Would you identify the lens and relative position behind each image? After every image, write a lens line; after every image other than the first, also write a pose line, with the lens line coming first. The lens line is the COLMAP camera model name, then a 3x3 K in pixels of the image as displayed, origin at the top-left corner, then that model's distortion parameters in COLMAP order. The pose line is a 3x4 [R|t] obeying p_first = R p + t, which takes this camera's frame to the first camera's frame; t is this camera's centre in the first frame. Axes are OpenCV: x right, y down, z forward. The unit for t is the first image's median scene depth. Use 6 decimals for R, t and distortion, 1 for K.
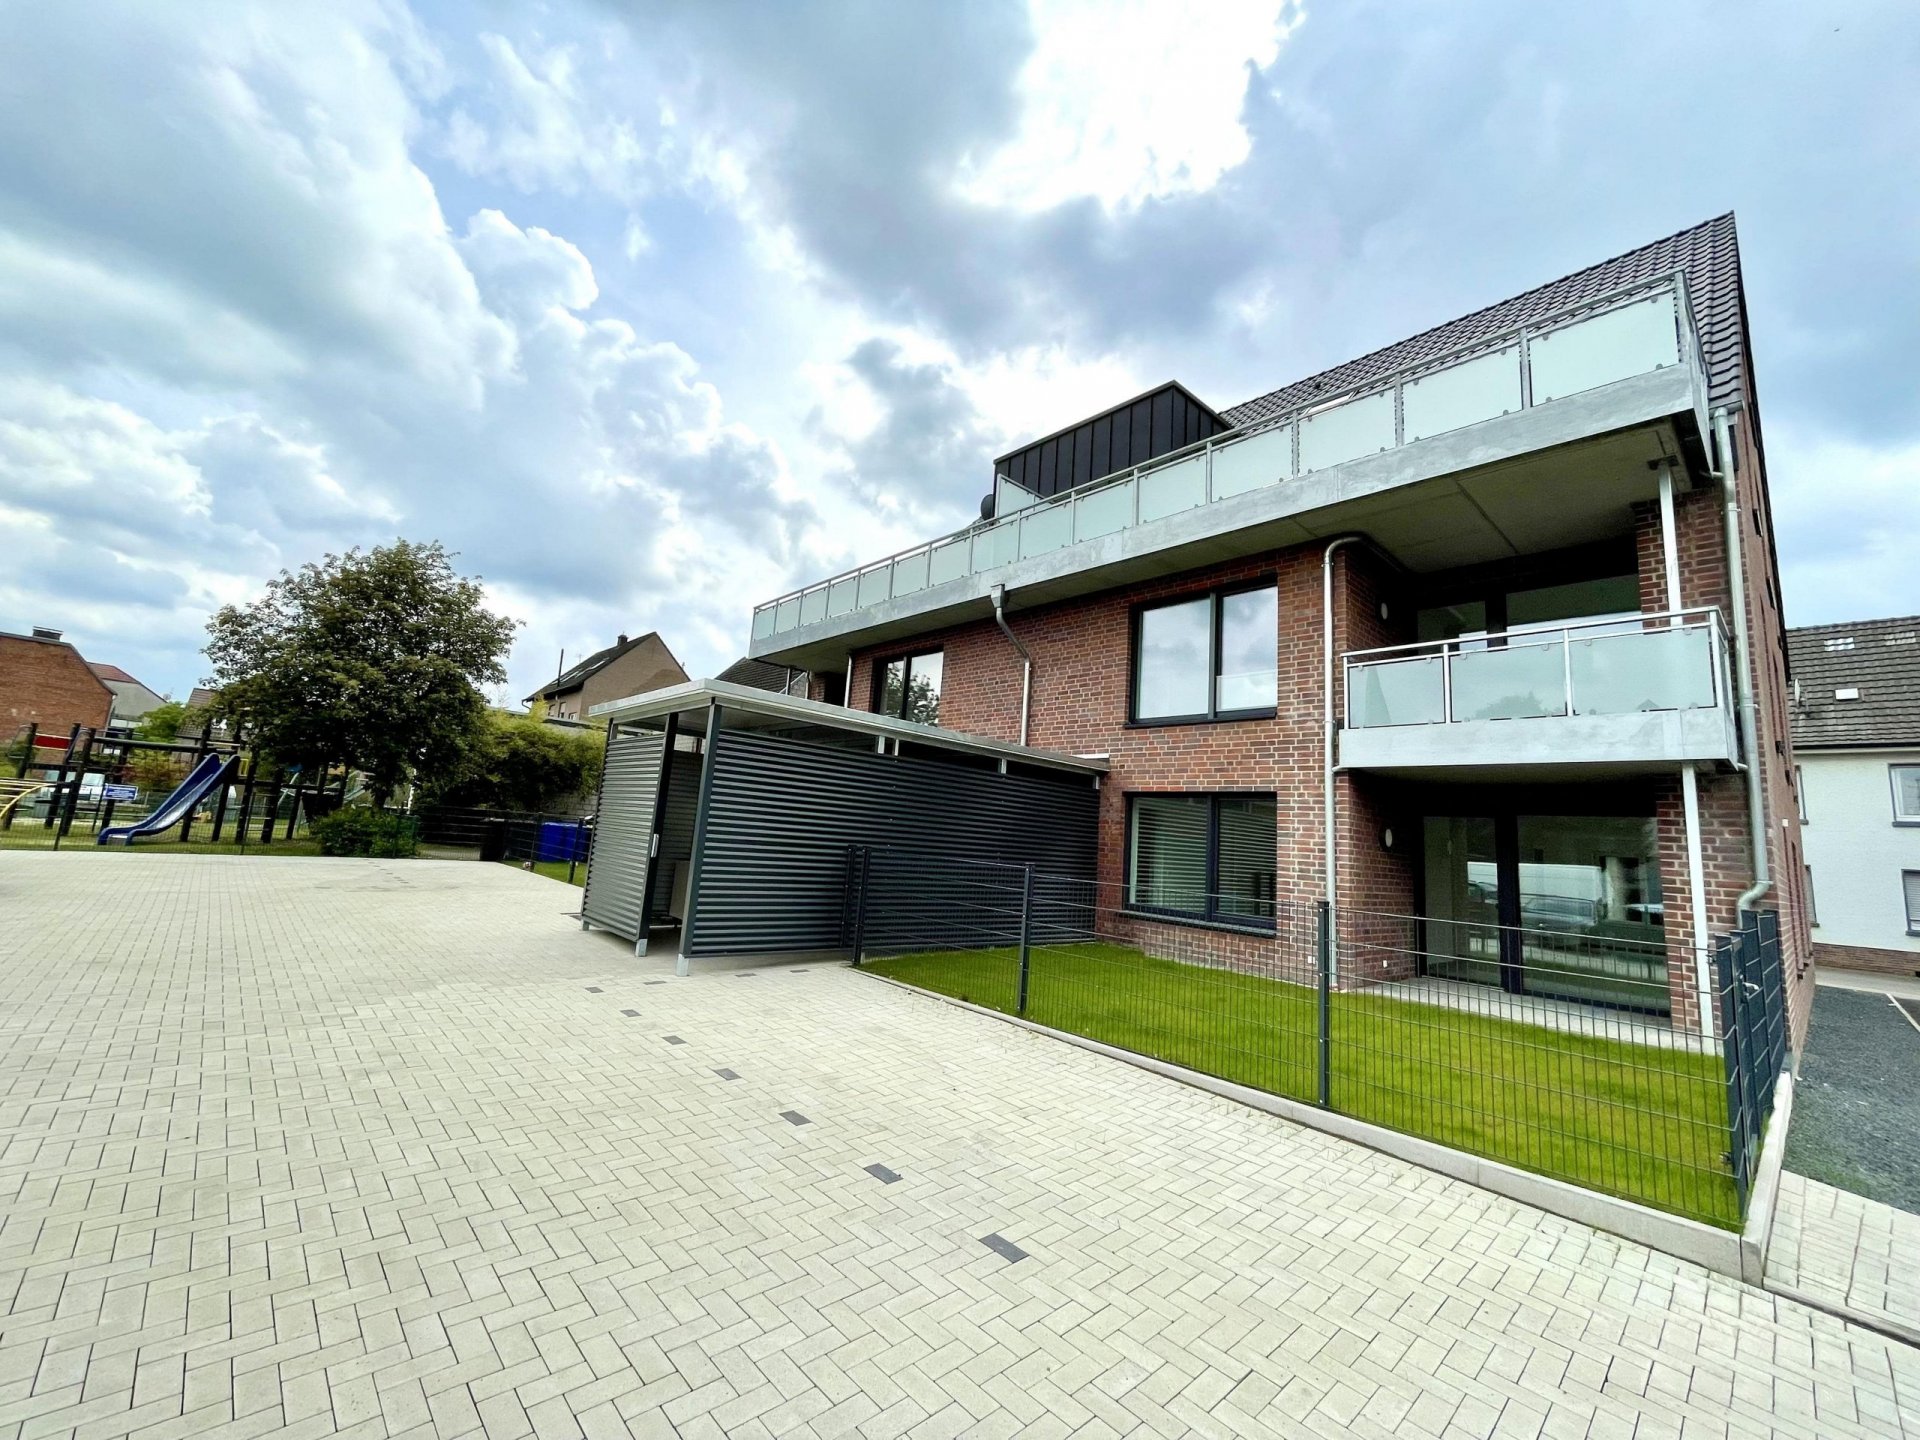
lens RADIAL K [[779.9, 0, 958.0], [0, 779.9, 715.9], [0, 0, 1]] dist [-0.004597, 0.000389]
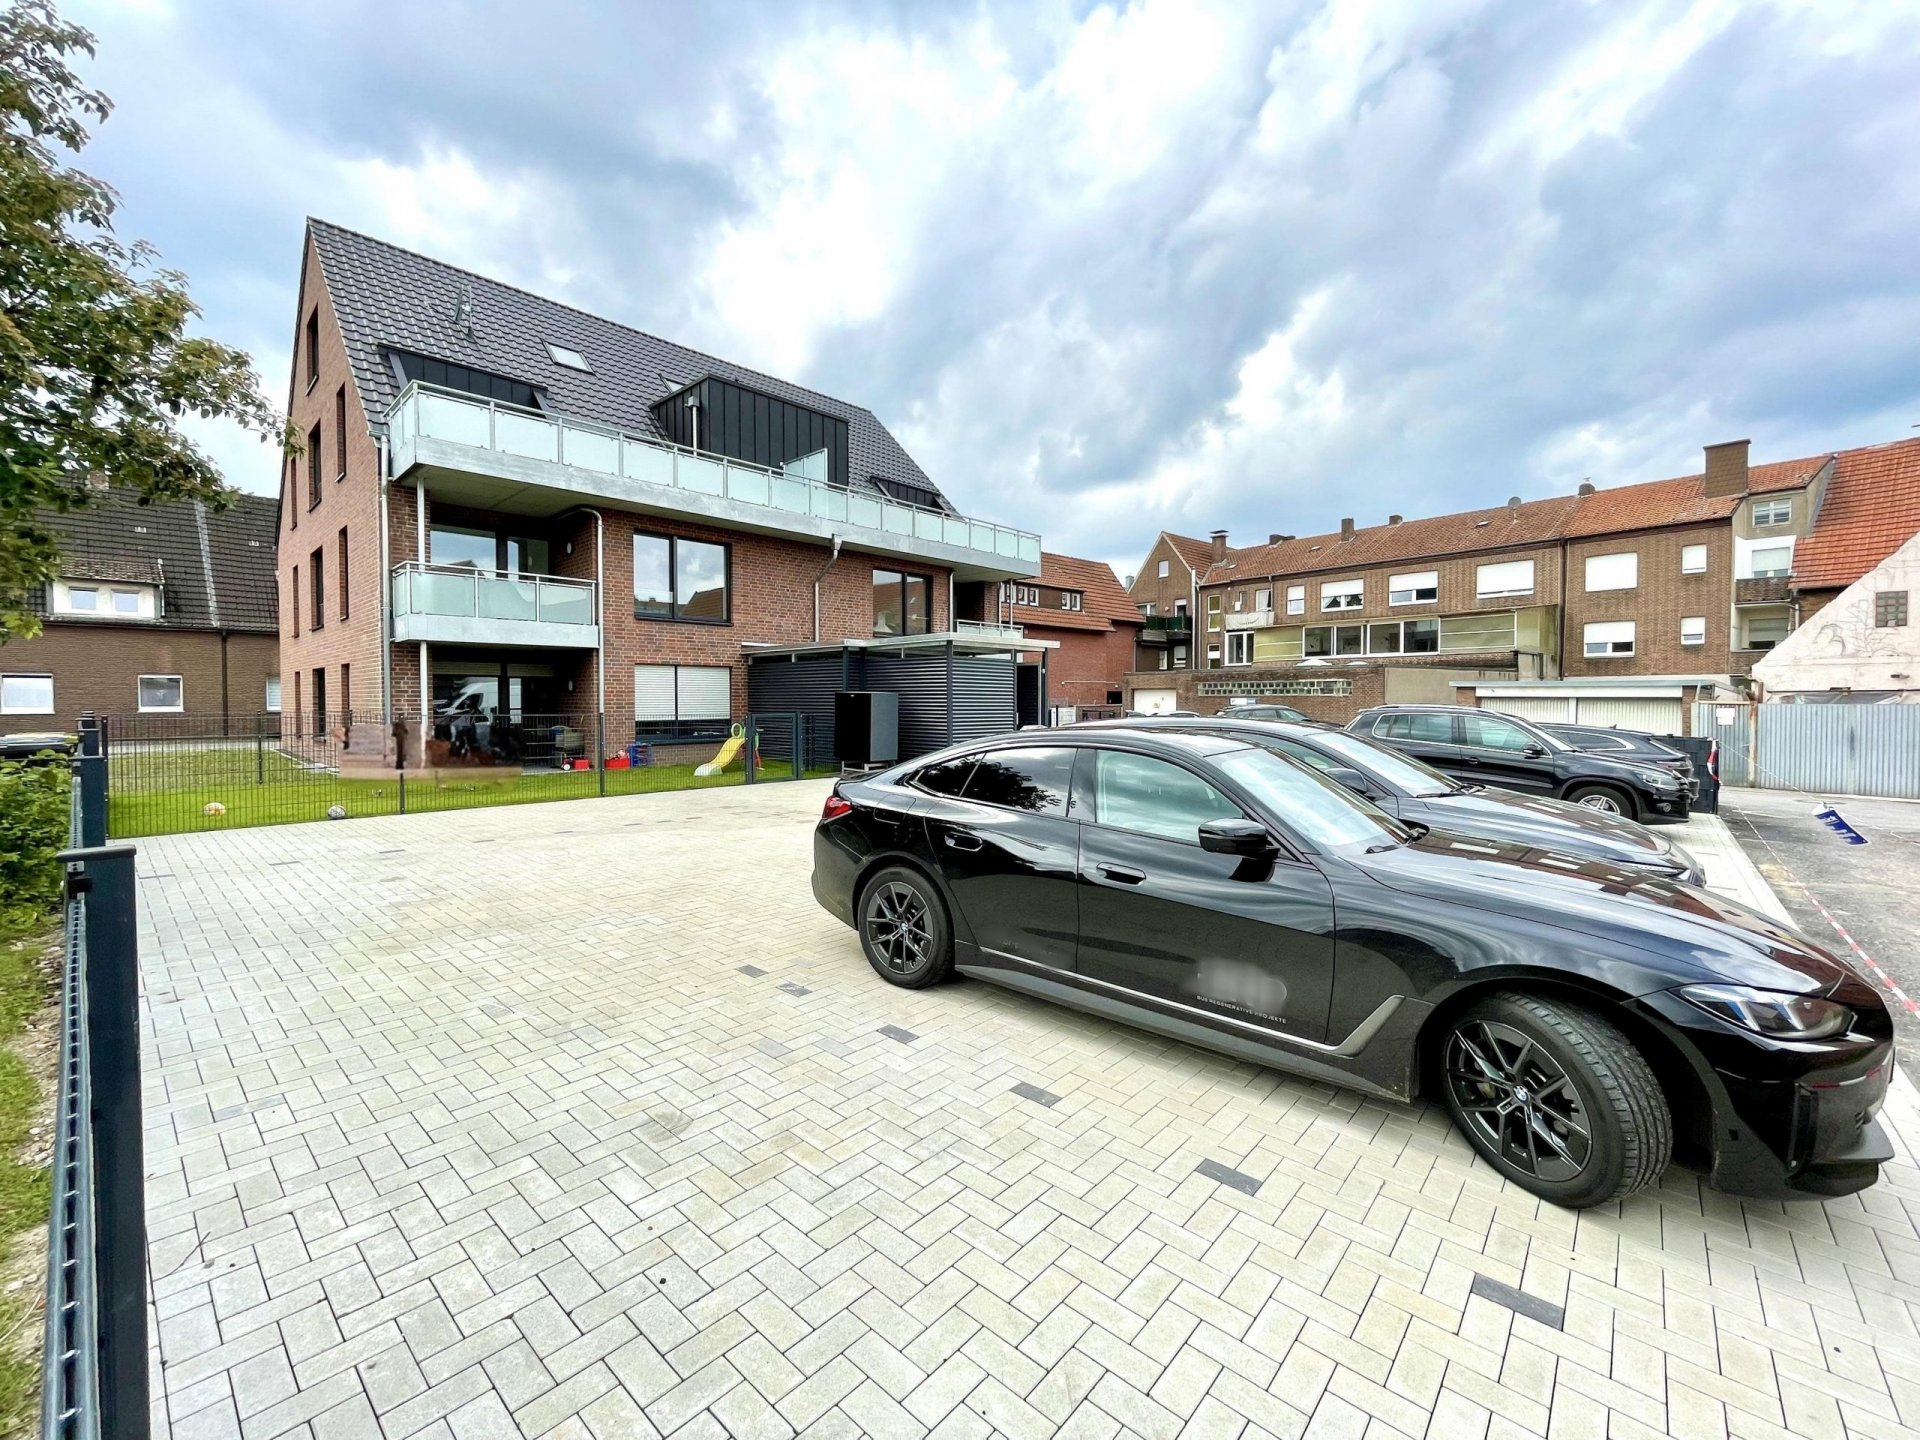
lens RADIAL K [[779.9, 0, 961.9], [0, 779.9, 707.7], [0, 0, 1]] dist [-0.004597, 0.000389]
pose [[-0.080918, -0.081136, 0.993413, -1.999469], [-0.162353, 0.984443, 0.067179, 0.030147], [-0.983409, -0.155848, -0.092831, 1.143488]]
